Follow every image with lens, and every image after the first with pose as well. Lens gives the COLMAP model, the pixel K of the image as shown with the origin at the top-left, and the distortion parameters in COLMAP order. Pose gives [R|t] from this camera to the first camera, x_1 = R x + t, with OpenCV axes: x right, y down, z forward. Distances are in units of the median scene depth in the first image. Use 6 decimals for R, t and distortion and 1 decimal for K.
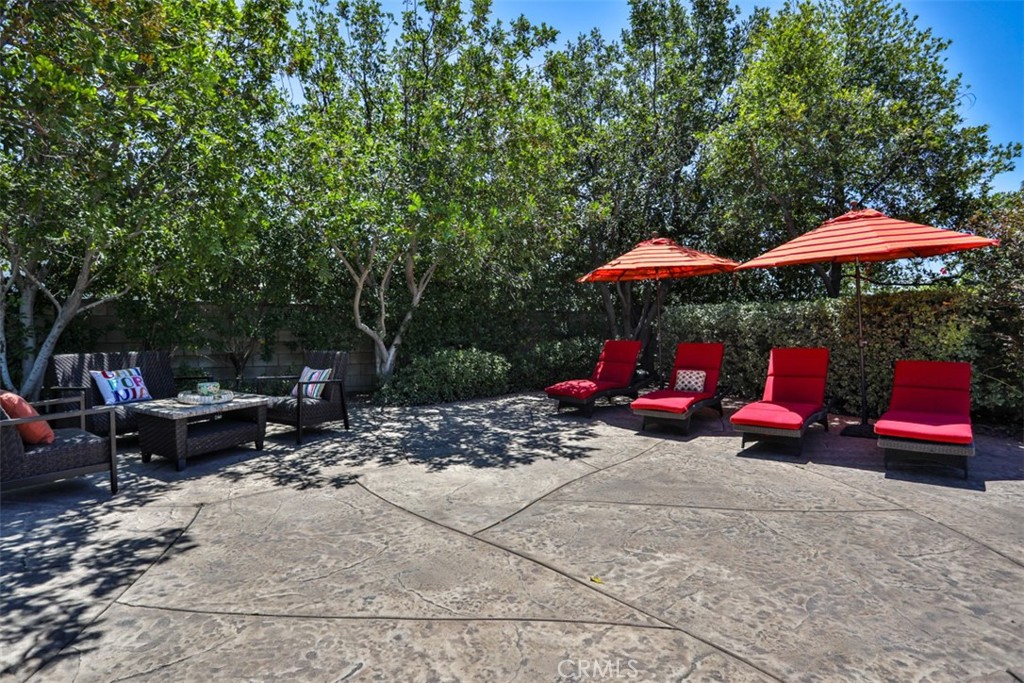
lens RADIAL K [[527.2, 0, 510.9], [0, 527.2, 341.6], [0, 0, 1]] dist [-0.075558, 0.031644]
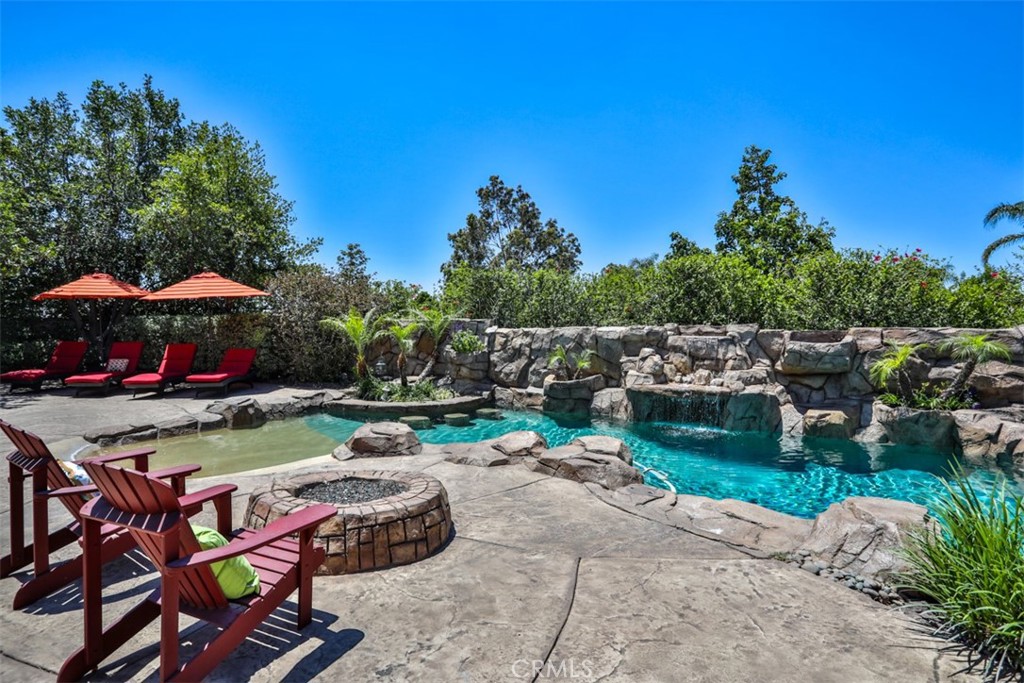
lens RADIAL K [[527.2, 0, 505.5], [0, 527.2, 338.1], [0, 0, 1]] dist [-0.075558, 0.031644]
pose [[0.699734, -0.009654, 0.714339, 0.060143], [0.015554, 0.999878, -0.001723, 0.011961], [-0.714234, 0.012317, 0.699798, -0.998154]]
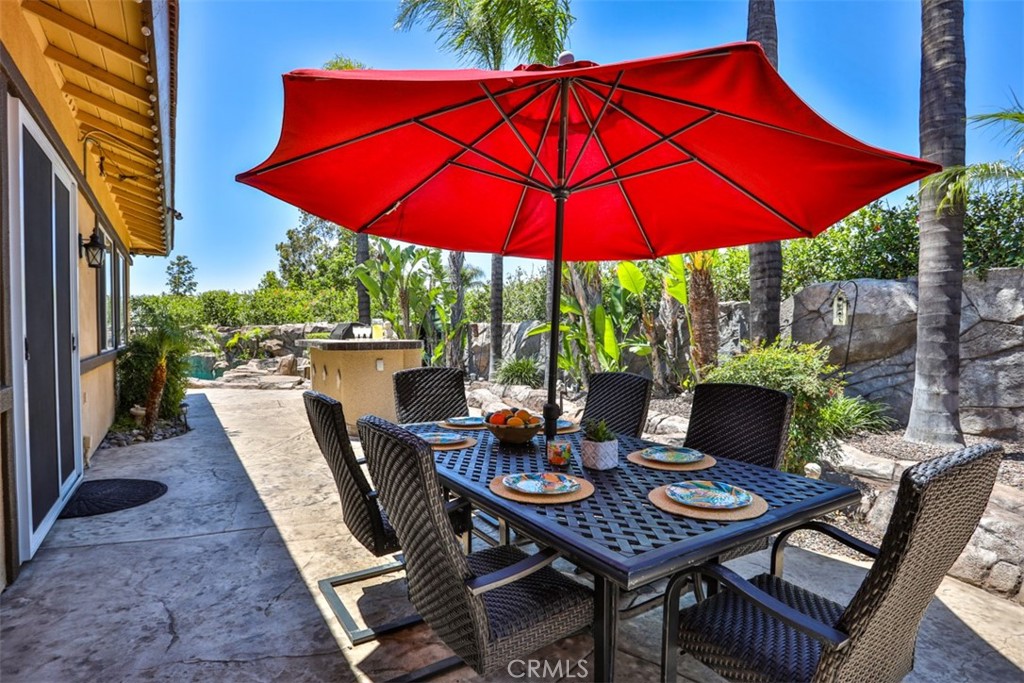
lens RADIAL K [[527.2, 0, 516.0], [0, 527.2, 341.2], [0, 0, 1]] dist [-0.075558, 0.031644]
pose [[0.581450, -0.032179, 0.812945, 0.110850], [0.031731, 0.999354, 0.016863, 0.076052], [-0.812963, 0.015991, 0.582096, -3.369409]]
